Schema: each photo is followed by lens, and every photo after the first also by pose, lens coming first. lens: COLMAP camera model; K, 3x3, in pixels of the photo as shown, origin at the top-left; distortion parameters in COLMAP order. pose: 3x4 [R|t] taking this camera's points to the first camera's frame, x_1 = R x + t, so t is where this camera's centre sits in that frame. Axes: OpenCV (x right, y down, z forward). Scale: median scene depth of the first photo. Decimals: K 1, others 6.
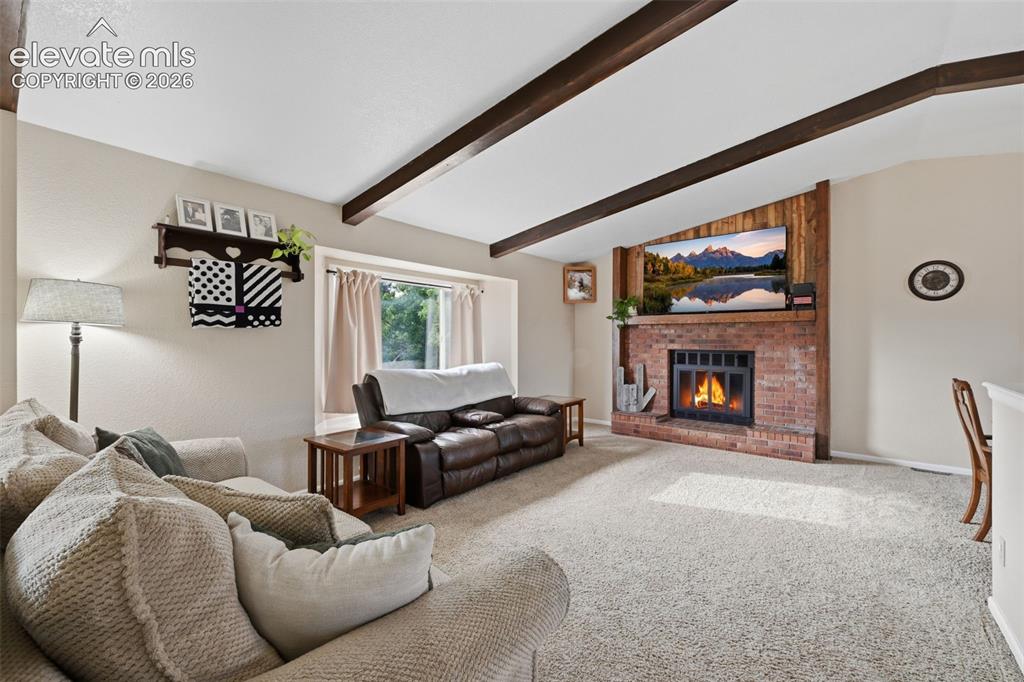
lens RADIAL K [[420.3, 0, 518.3], [0, 420.3, 335.0], [0, 0, 1]] dist [0.000775, -0.000016]
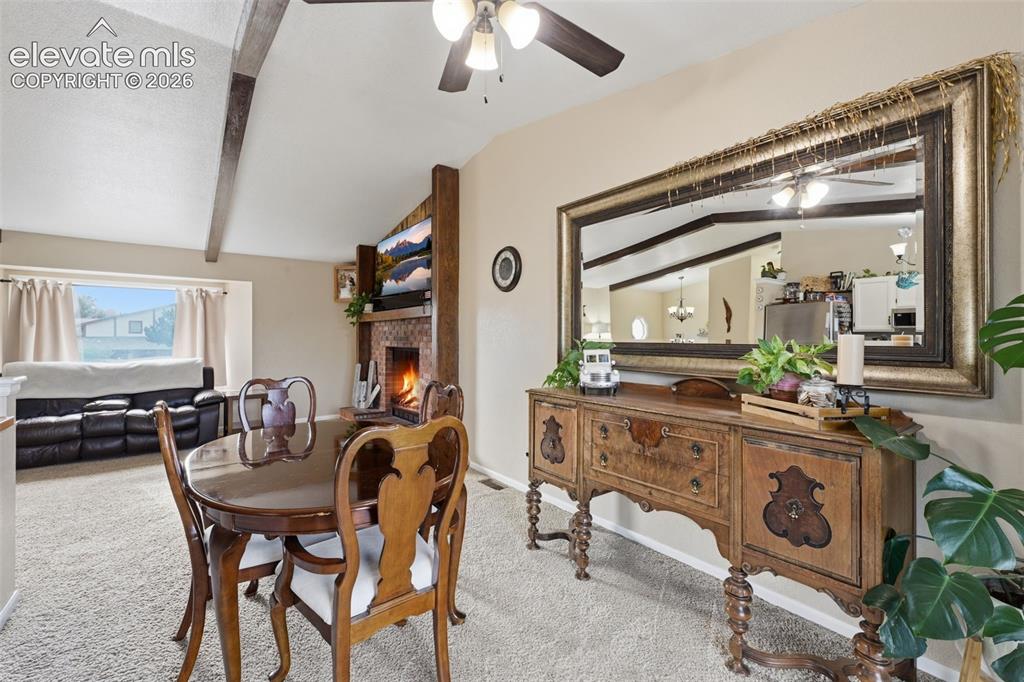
lens RADIAL K [[434.7, 0, 517.7], [0, 434.7, 338.0], [0, 0, 1]] dist [0.001061, -0.000075]
pose [[0.977641, -0.004046, -0.210242, 1.477005], [0.005338, 0.999970, 0.005575, 0.016913], [0.210213, -0.006573, 0.977633, 0.107937]]
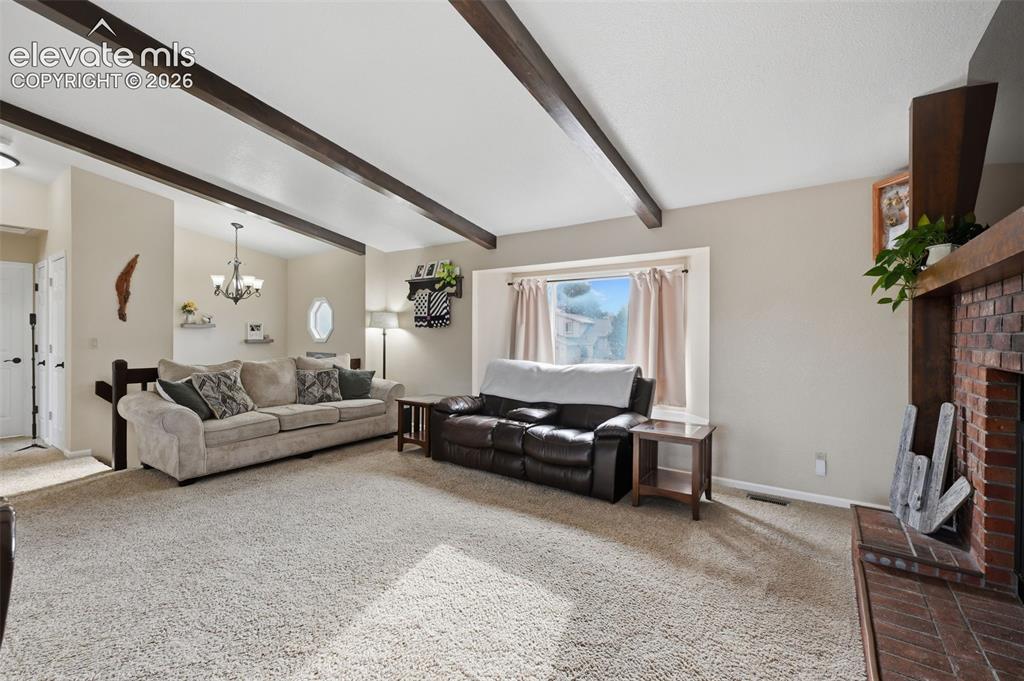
lens RADIAL K [[434.7, 0, 517.7], [0, 434.7, 337.5], [0, 0, 1]] dist [0.001061, -0.000075]
pose [[0.085554, 0.000306, -0.996333, 1.088191], [0.000523, 1.000000, 0.000353, 0.020558], [0.996333, -0.000551, 0.085554, 1.061001]]
